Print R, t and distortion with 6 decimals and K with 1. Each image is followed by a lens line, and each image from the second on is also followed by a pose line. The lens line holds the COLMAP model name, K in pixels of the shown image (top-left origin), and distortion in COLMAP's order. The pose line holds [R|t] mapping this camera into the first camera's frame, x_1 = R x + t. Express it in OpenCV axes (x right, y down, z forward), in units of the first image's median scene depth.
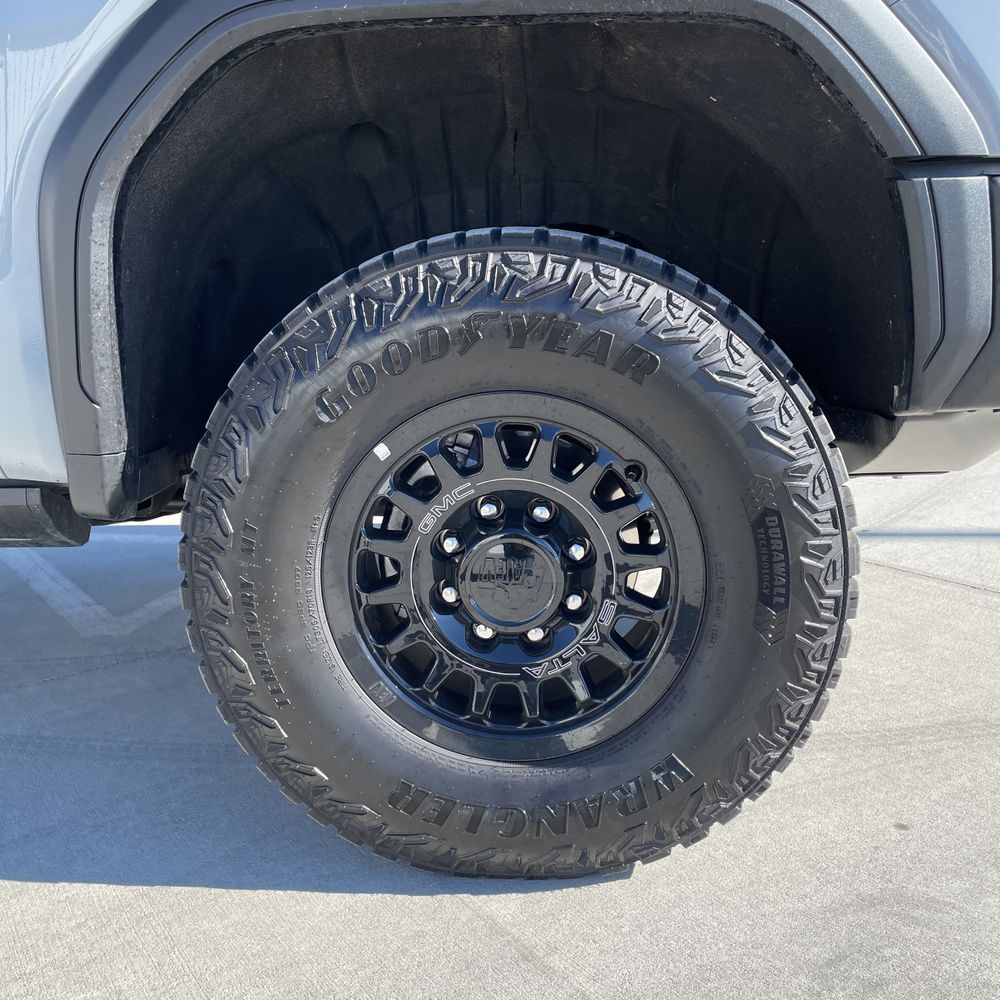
lens RADIAL K [[970.7, 0, 500.0], [0, 970.7, 500.0], [0, 0, 1]] dist [0.080832, -0.088398]
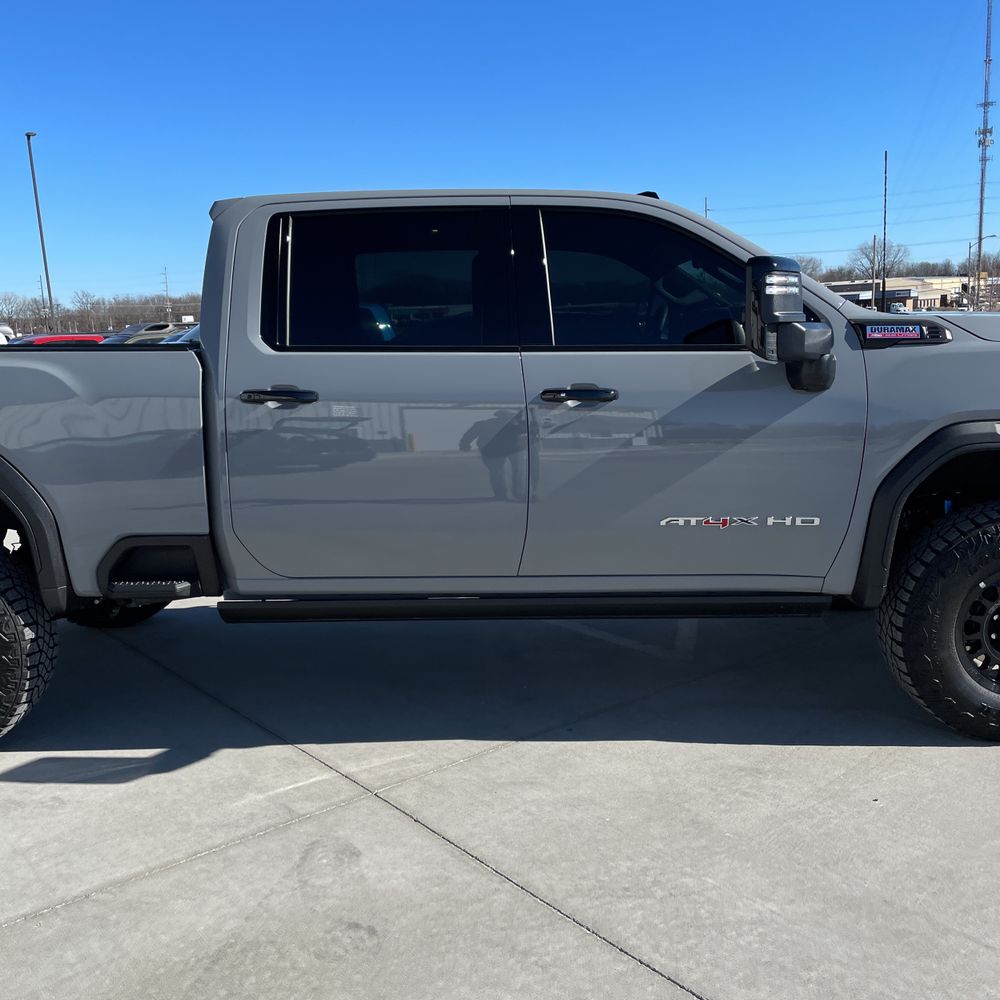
lens RADIAL K [[997.0, 0, 501.6], [0, 997.0, 516.8], [0, 0, 1]] dist [0.072355, -0.091437]
pose [[0.998394, -0.002825, 0.056581, -1.639721], [0.004307, 0.999650, -0.026089, -0.172353], [-0.056487, 0.026291, 0.998057, -1.804419]]
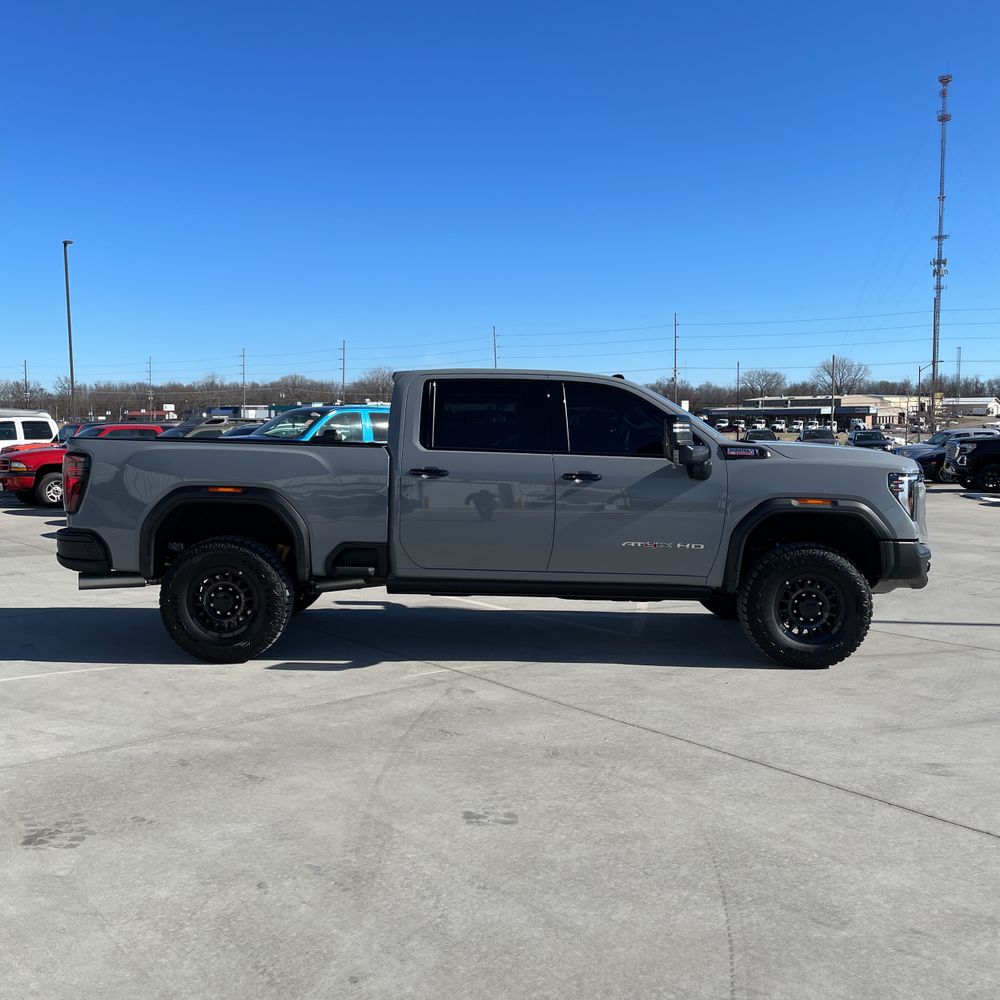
lens RADIAL K [[970.7, 0, 500.0], [0, 970.7, 500.0], [0, 0, 1]] dist [0.080832, -0.088398]
pose [[0.995941, 0.038981, 0.081128, -2.135396], [-0.027482, 0.990007, -0.138313, 0.285489], [-0.085709, 0.135522, 0.987060, -4.223859]]
